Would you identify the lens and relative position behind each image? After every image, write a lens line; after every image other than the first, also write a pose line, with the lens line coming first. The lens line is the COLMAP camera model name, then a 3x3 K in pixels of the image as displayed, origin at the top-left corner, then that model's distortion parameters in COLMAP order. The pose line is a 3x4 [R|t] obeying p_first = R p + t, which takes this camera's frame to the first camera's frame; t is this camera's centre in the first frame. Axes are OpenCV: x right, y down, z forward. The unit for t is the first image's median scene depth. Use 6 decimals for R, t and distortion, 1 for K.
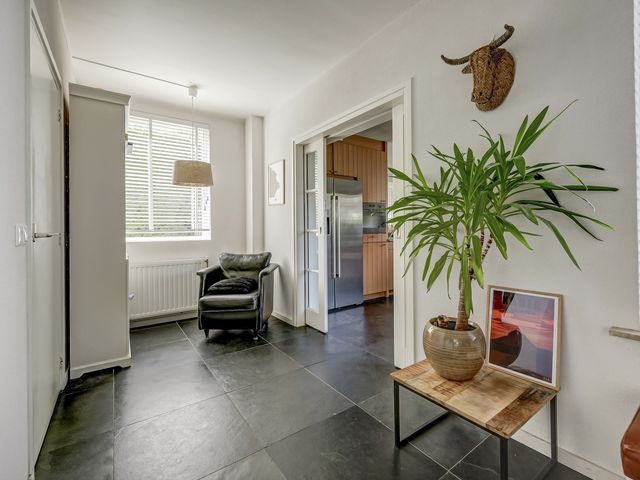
lens RADIAL K [[297.6, 0, 319.1], [0, 297.6, 228.7], [0, 0, 1]] dist [0.016706, 0.000187]
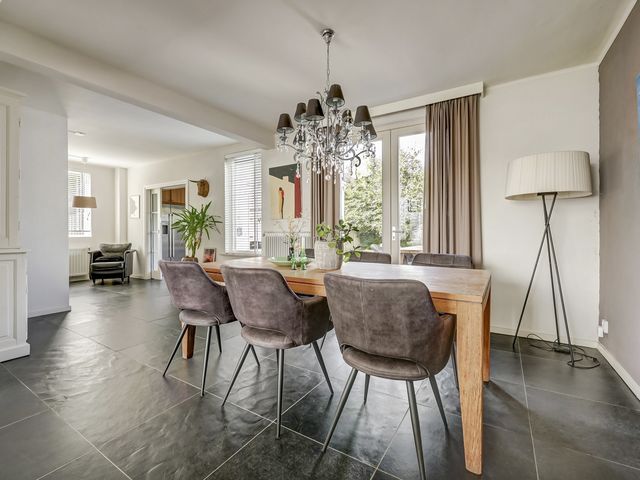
lens RADIAL K [[297.6, 0, 319.1], [0, 297.6, 228.7], [0, 0, 1]] dist [0.016706, 0.000187]
pose [[0.921624, 0.006084, 0.388036, 0.220142], [-0.002354, 0.999946, -0.010085, 0.003701], [-0.388076, 0.008381, 0.921589, -1.351438]]
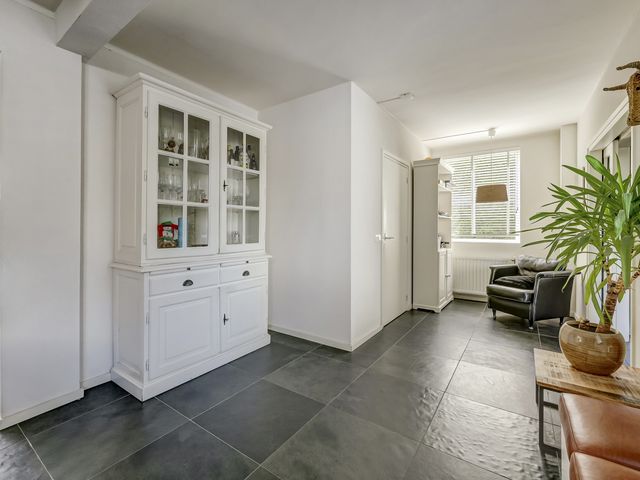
lens RADIAL K [[297.6, 0, 319.1], [0, 297.6, 228.7], [0, 0, 1]] dist [0.016706, 0.000187]
pose [[0.338164, 0.007940, -0.941054, 0.551260], [-0.005747, 0.999963, 0.006372, -0.026908], [0.941070, 0.003253, 0.338197, -0.173423]]
